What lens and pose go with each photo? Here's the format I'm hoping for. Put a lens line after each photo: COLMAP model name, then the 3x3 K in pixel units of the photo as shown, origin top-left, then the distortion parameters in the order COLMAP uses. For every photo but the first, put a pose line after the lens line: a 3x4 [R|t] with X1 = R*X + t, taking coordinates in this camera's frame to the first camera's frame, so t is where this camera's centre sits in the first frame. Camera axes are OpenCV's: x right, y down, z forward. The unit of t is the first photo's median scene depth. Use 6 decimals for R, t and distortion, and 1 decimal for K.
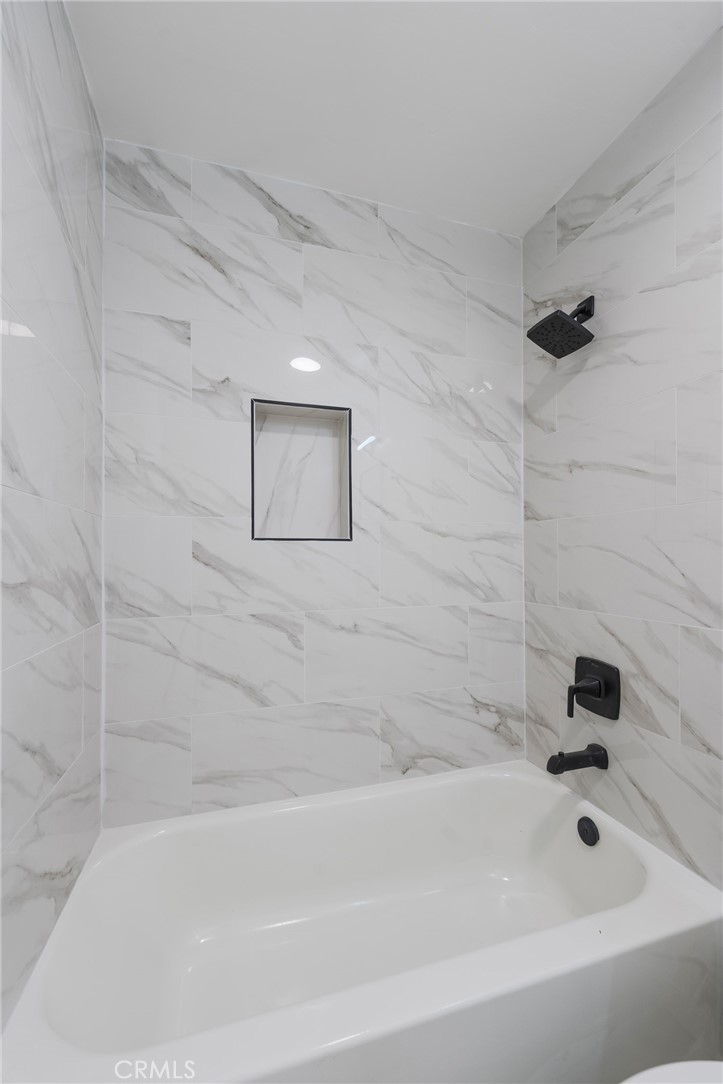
lens RADIAL K [[440.7, 0, 390.5], [0, 440.7, 550.5], [0, 0, 1]] dist [-0.000434, -0.000303]
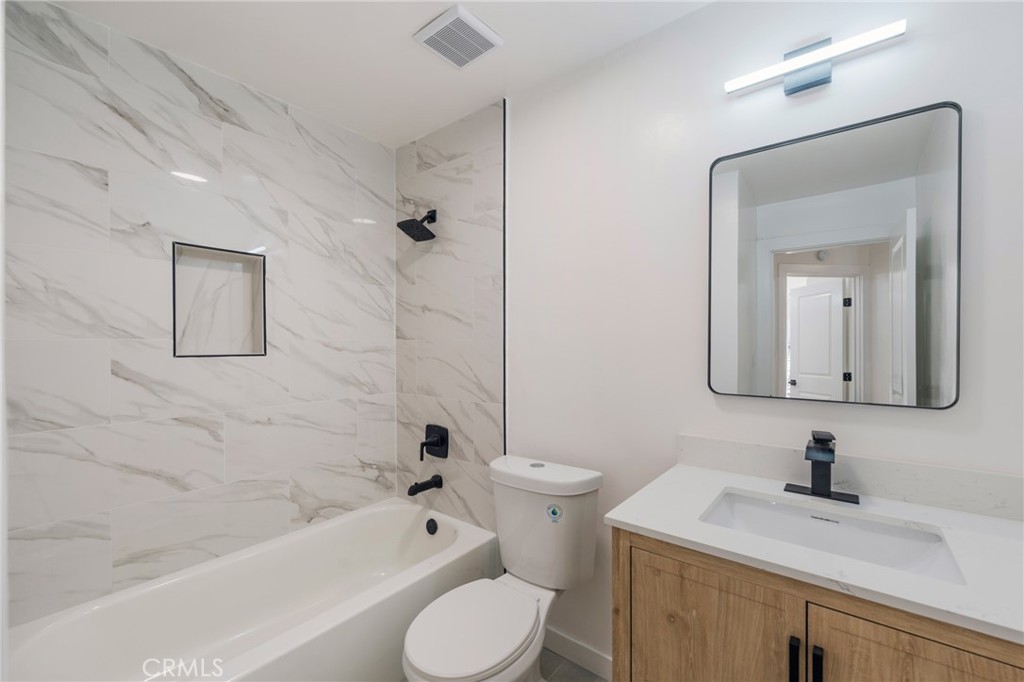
lens RADIAL K [[419.8, 0, 507.5], [0, 419.8, 340.1], [0, 0, 1]] dist [-0.001061, -0.000612]
pose [[0.859664, -0.000579, 0.510860, -0.112811], [-0.004551, 0.999951, 0.008791, -0.086255], [-0.510840, -0.009883, 0.859619, -0.473862]]
